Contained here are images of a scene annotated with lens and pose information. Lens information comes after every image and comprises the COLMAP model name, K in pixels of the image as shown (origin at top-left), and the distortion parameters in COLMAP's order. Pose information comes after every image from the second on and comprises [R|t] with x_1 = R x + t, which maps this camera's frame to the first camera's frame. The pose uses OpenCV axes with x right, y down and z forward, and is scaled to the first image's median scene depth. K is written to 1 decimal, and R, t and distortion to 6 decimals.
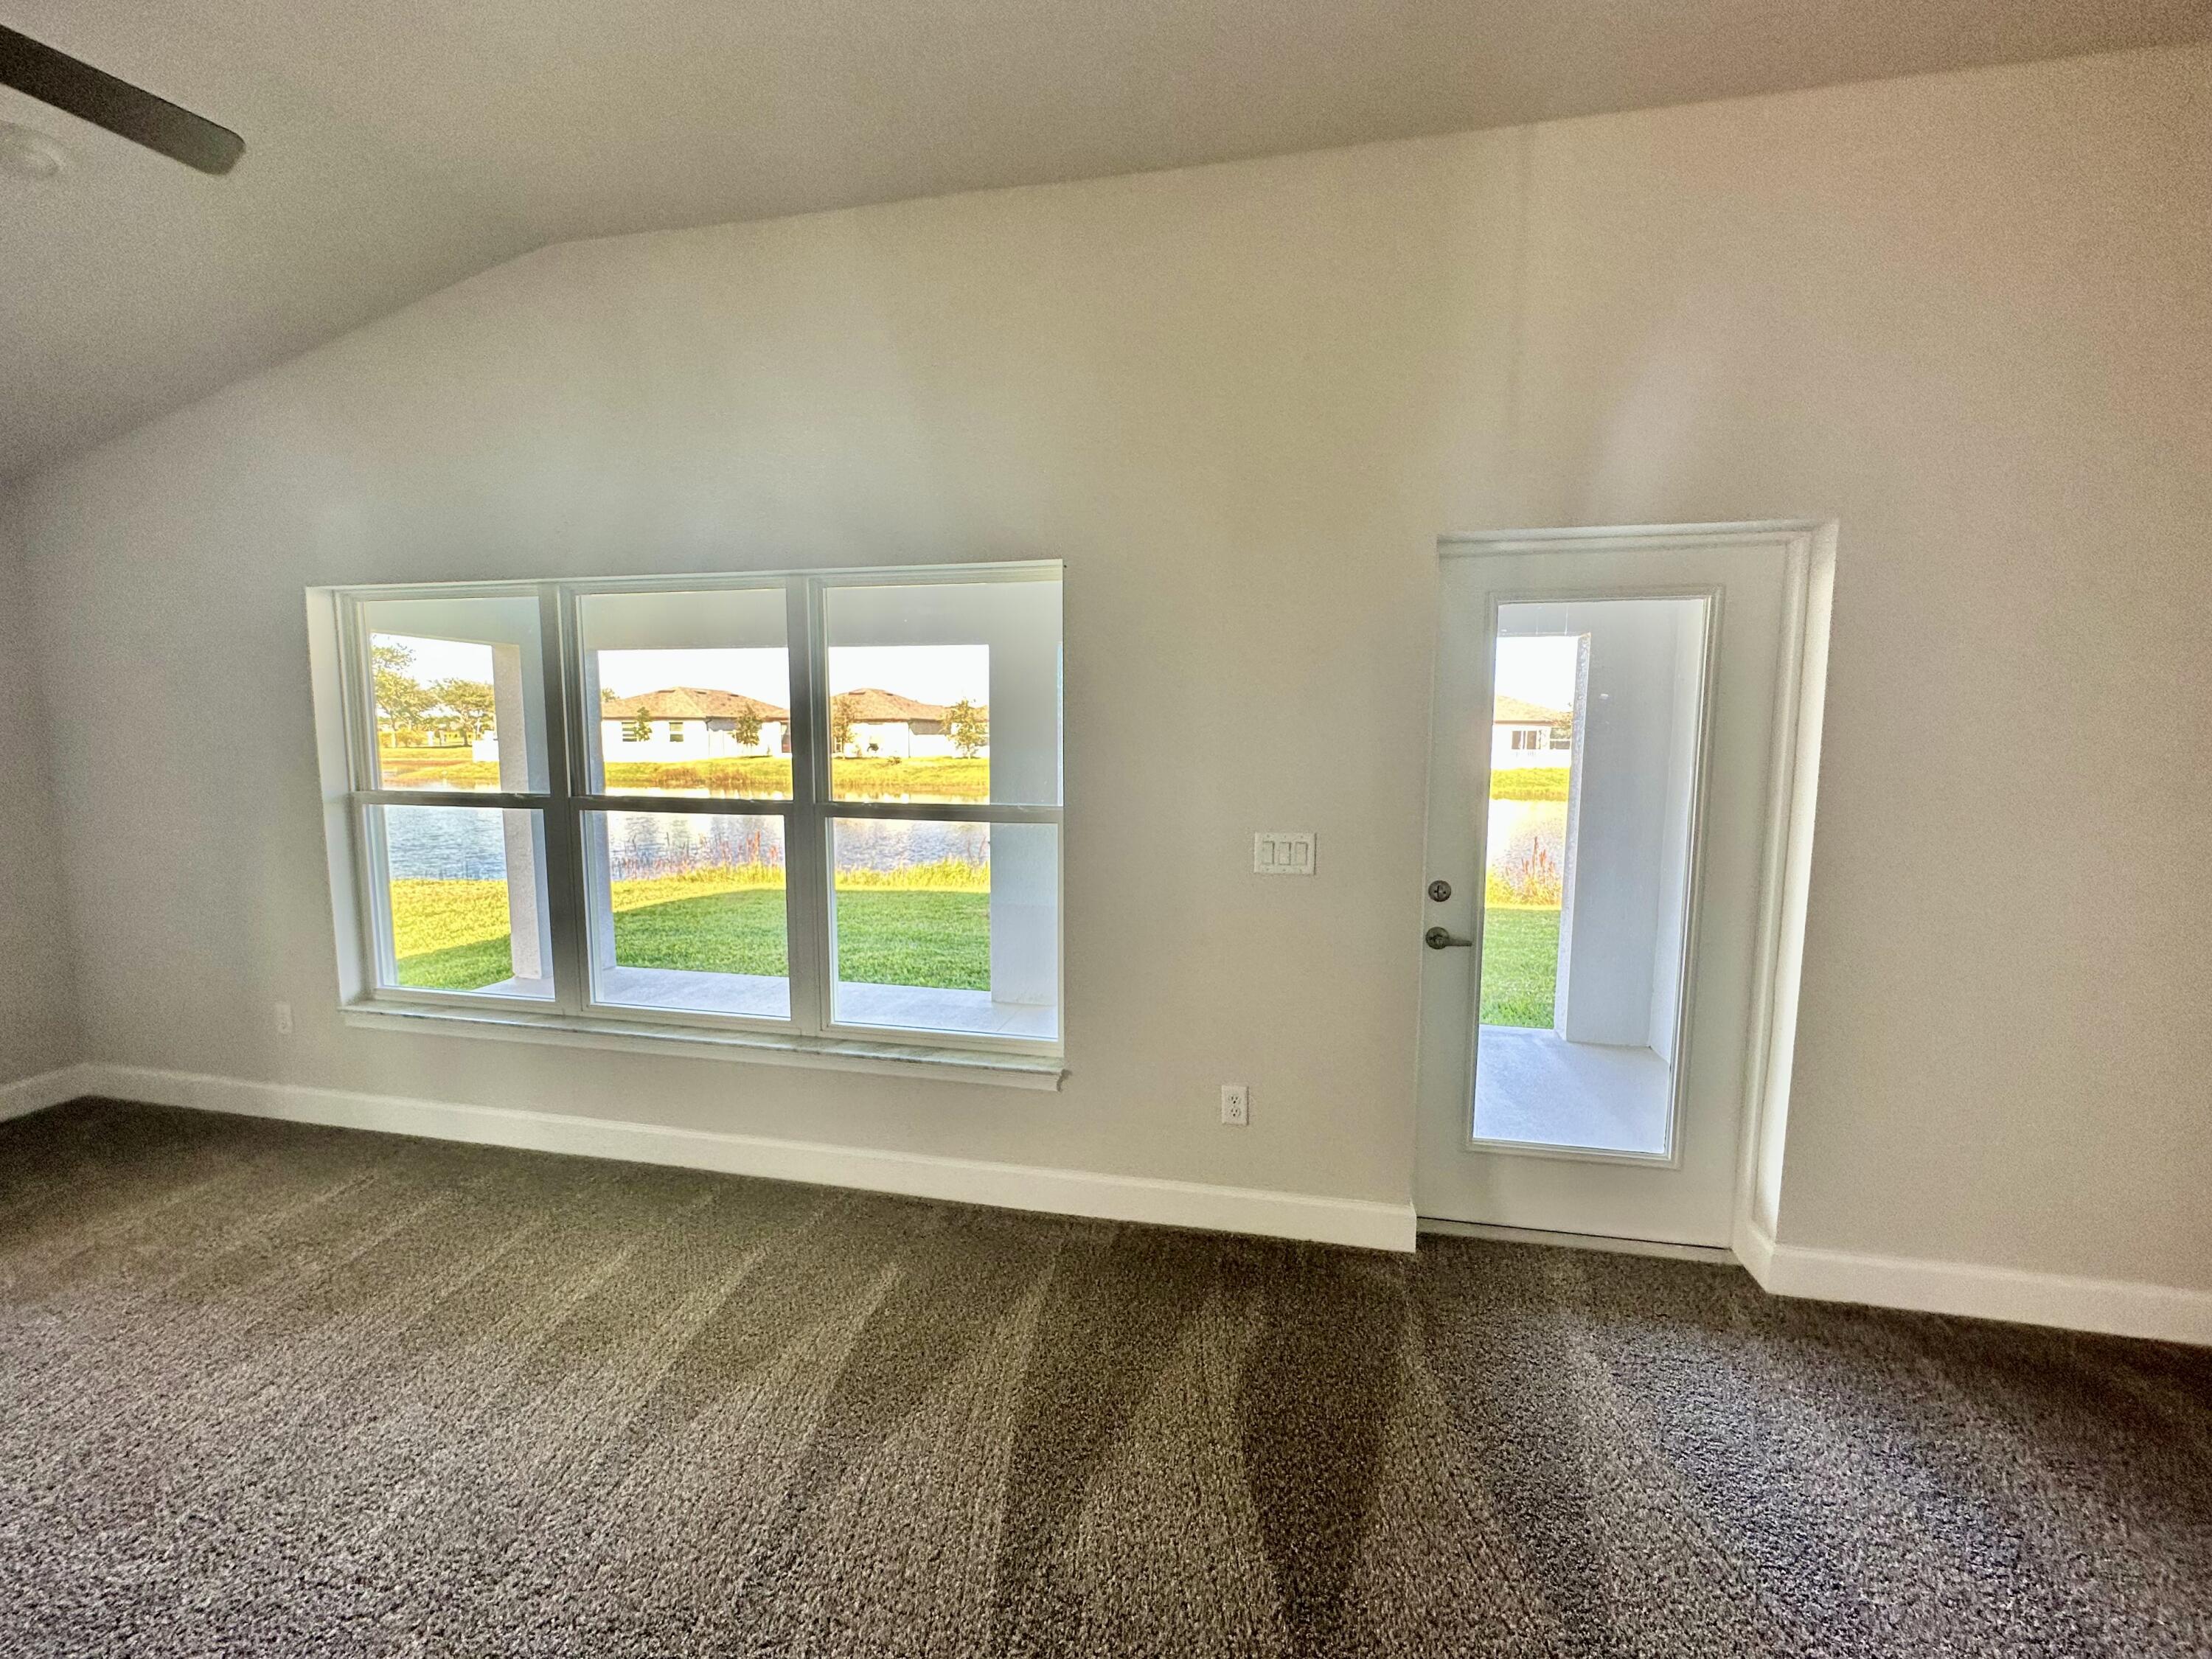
lens RADIAL K [[898.8, 0, 1104.2], [0, 898.8, 823.7], [0, 0, 1]] dist [-0.001290, 0.000044]
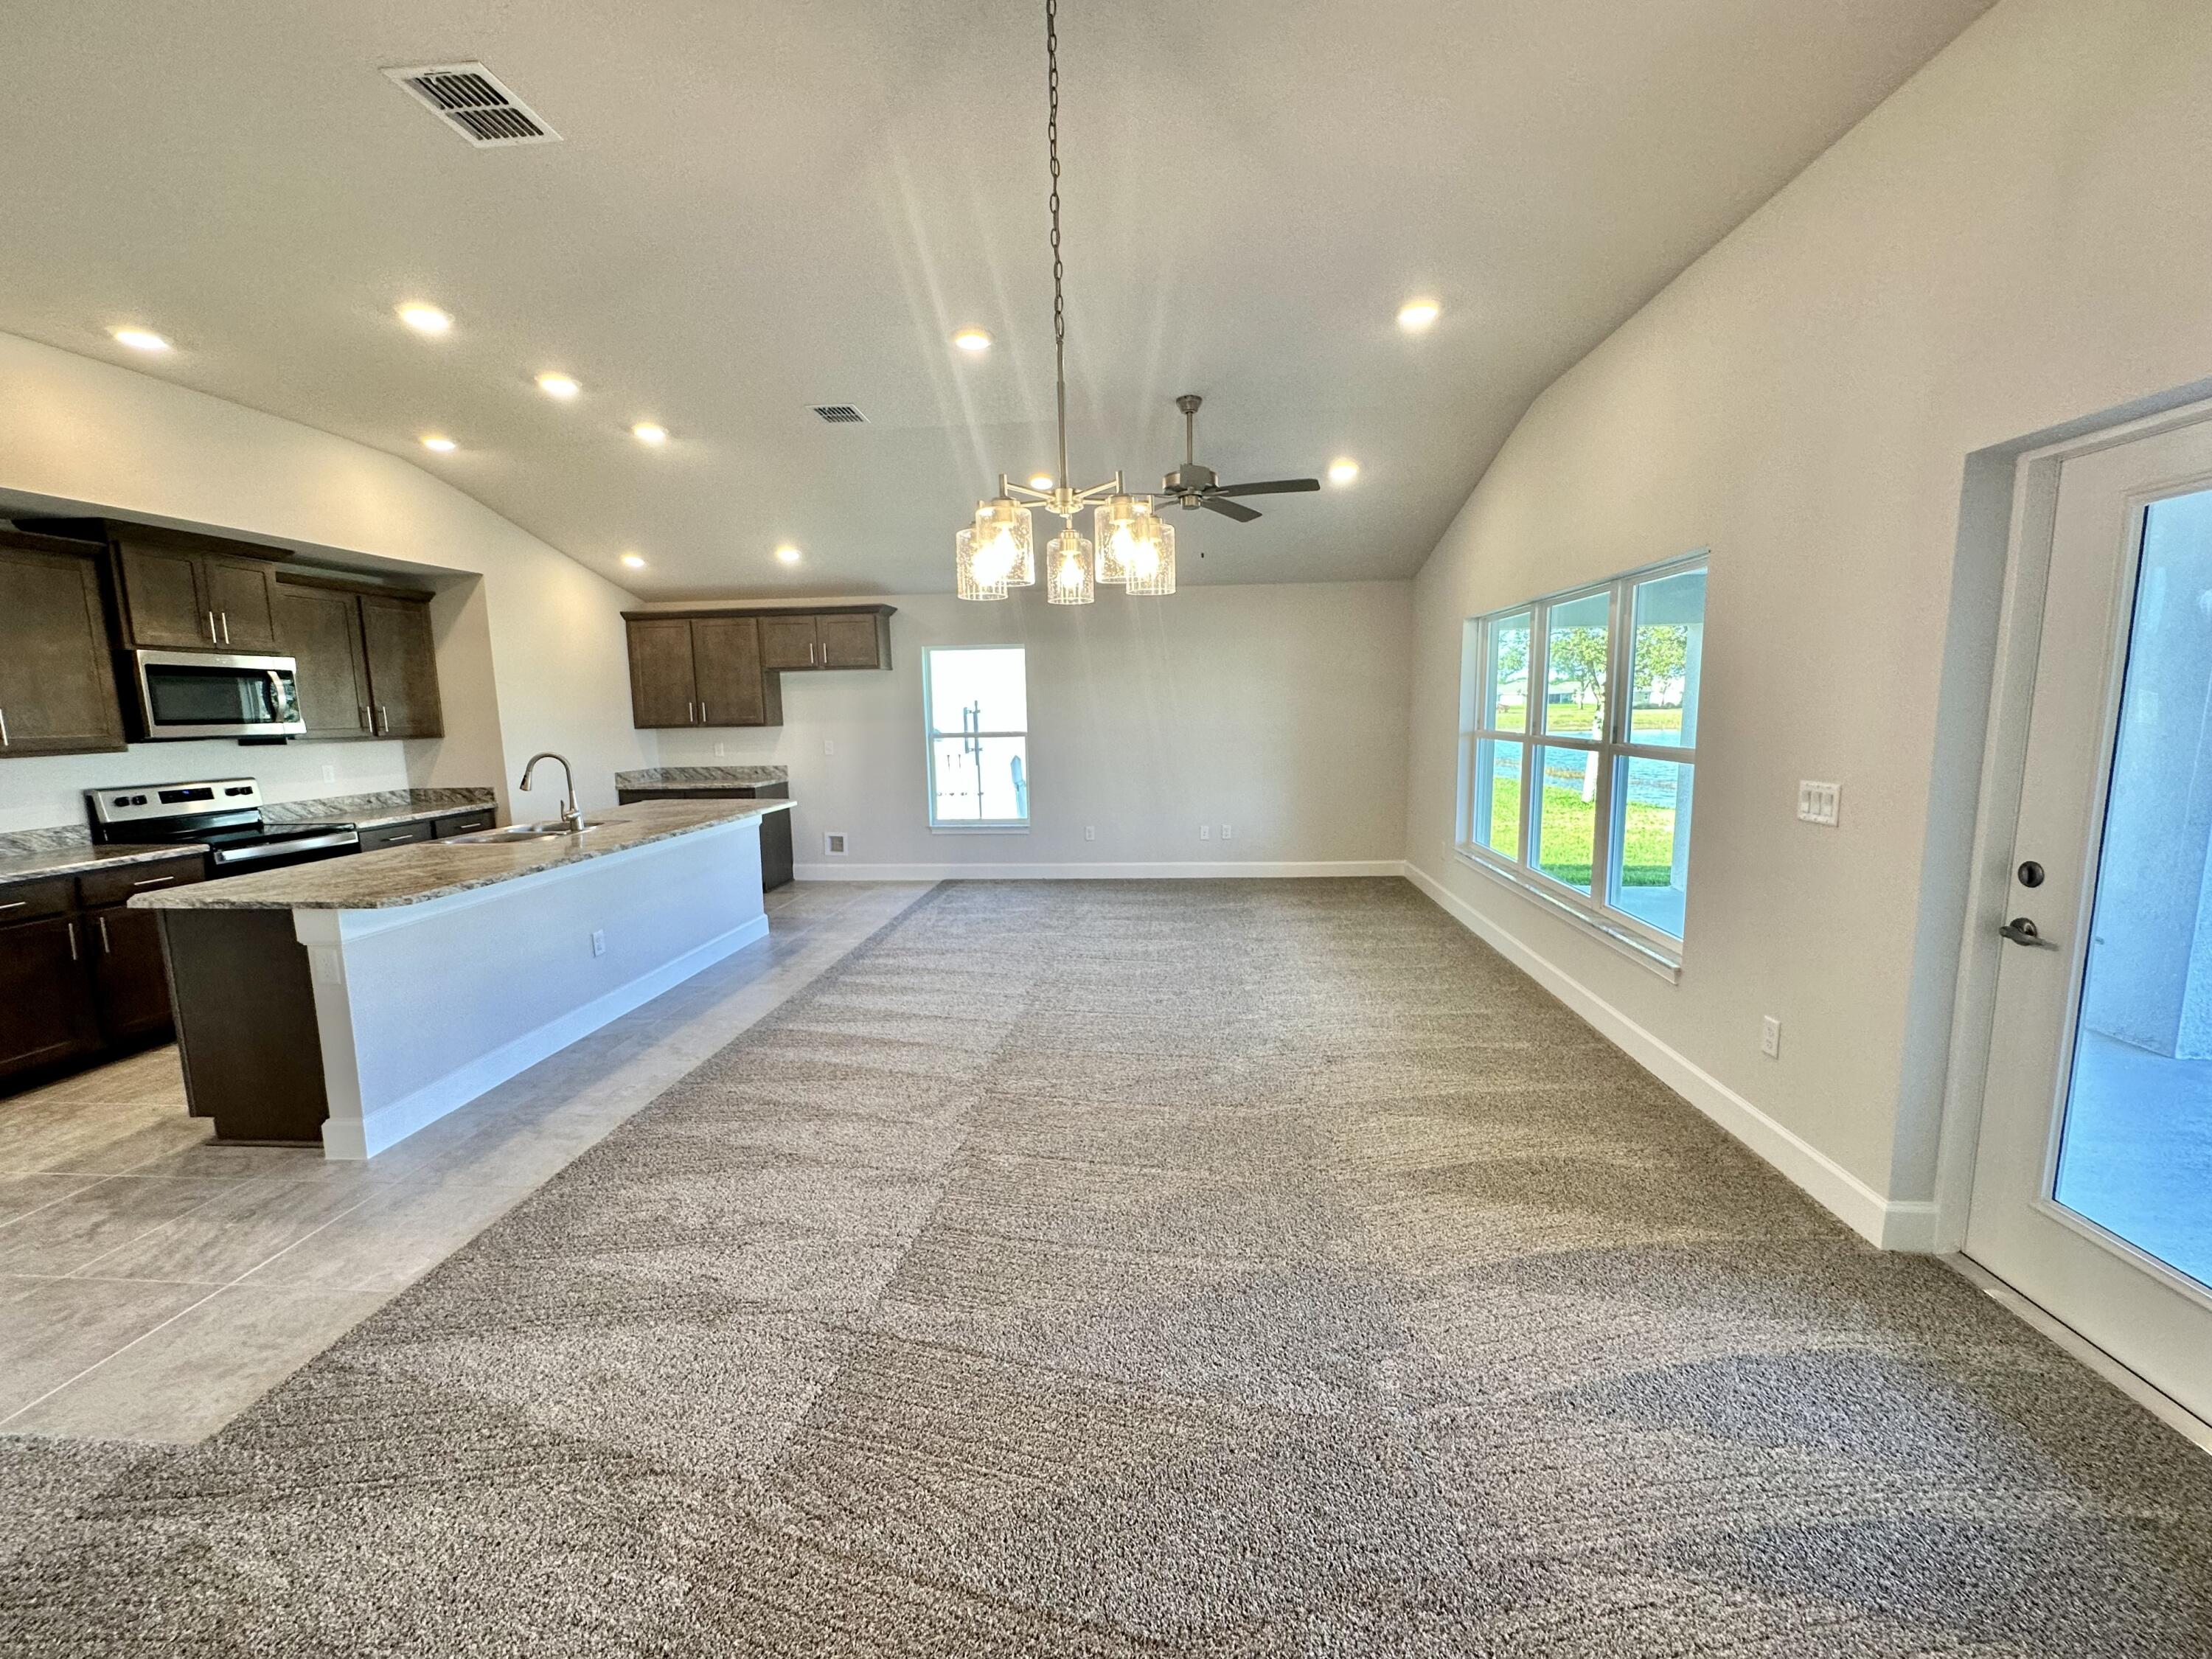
lens RADIAL K [[898.8, 0, 1109.9], [0, 898.8, 827.9], [0, 0, 1]] dist [-0.001290, 0.000044]
pose [[0.133906, 0.134051, -0.981886, 1.055424], [-0.097054, 0.987820, 0.121625, 0.013984], [0.986230, 0.079010, 0.145286, 0.049667]]
